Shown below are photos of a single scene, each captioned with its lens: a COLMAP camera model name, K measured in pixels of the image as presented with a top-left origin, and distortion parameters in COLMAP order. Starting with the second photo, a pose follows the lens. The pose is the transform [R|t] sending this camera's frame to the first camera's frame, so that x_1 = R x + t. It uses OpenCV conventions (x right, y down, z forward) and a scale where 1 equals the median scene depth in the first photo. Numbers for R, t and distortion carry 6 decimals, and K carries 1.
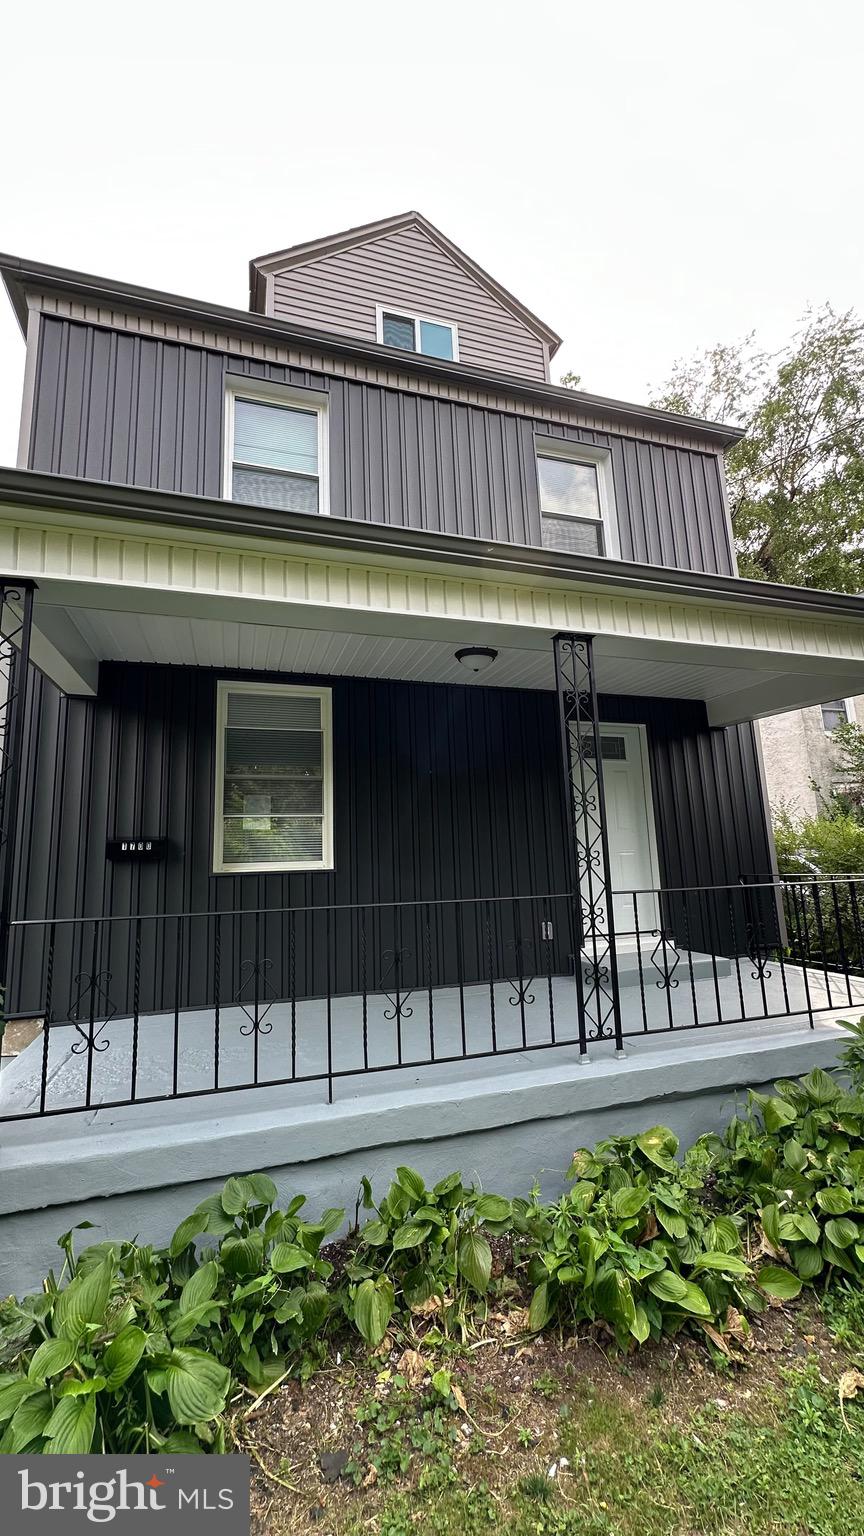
lens RADIAL K [[603.7, 0, 432.0], [0, 603.7, 768.0], [0, 0, 1]] dist [-0.006267, 0.000141]
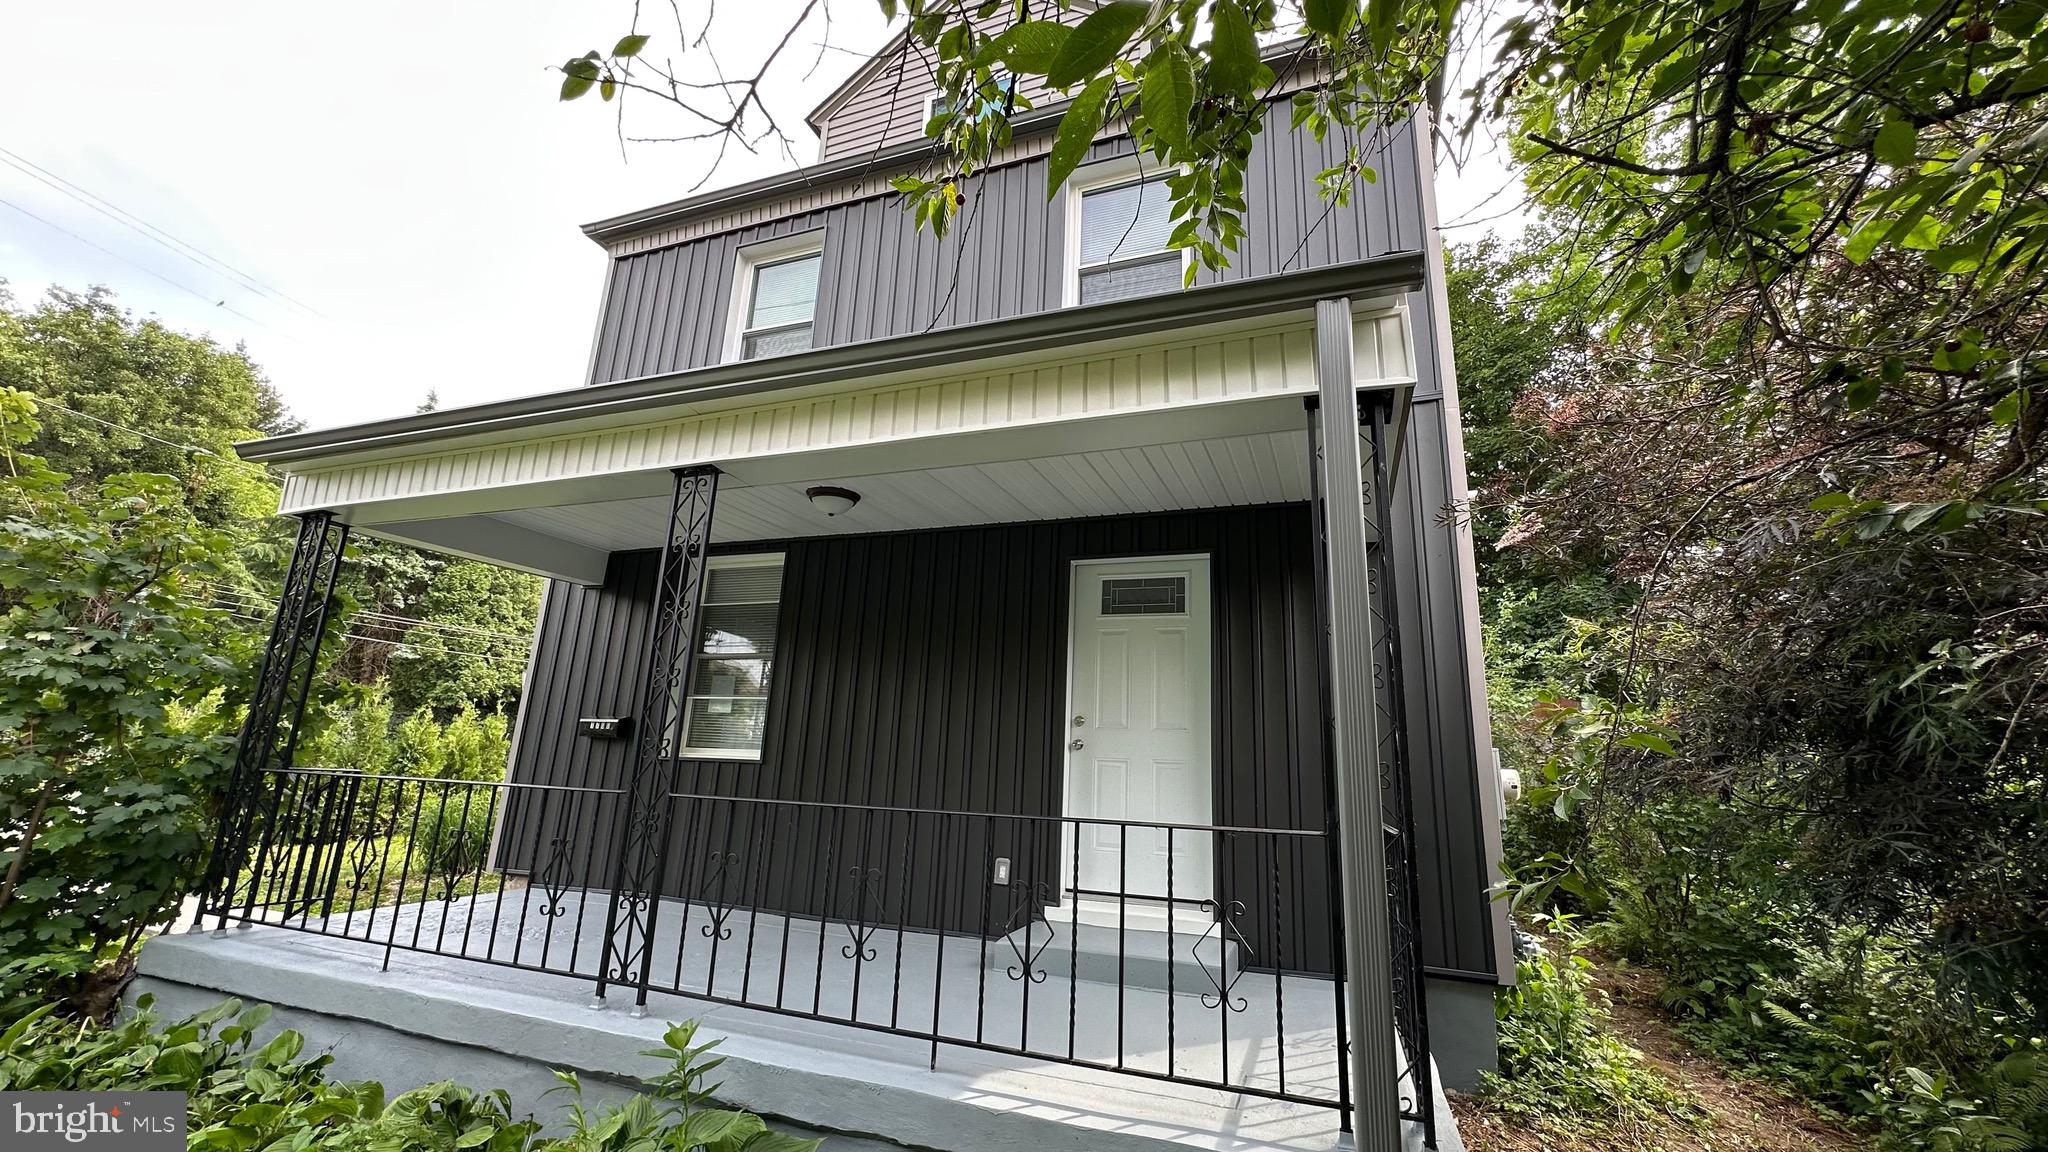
lens RADIAL K [[804.9, 0, 1024.0], [0, 804.9, 576.0], [0, 0, 1]] dist [-0.006267, 0.000141]
pose [[0.788351, -0.086949, -0.609051, 0.879498], [0.031723, 0.994391, -0.100898, 0.033200], [0.614407, 0.060222, 0.786687, 0.309680]]
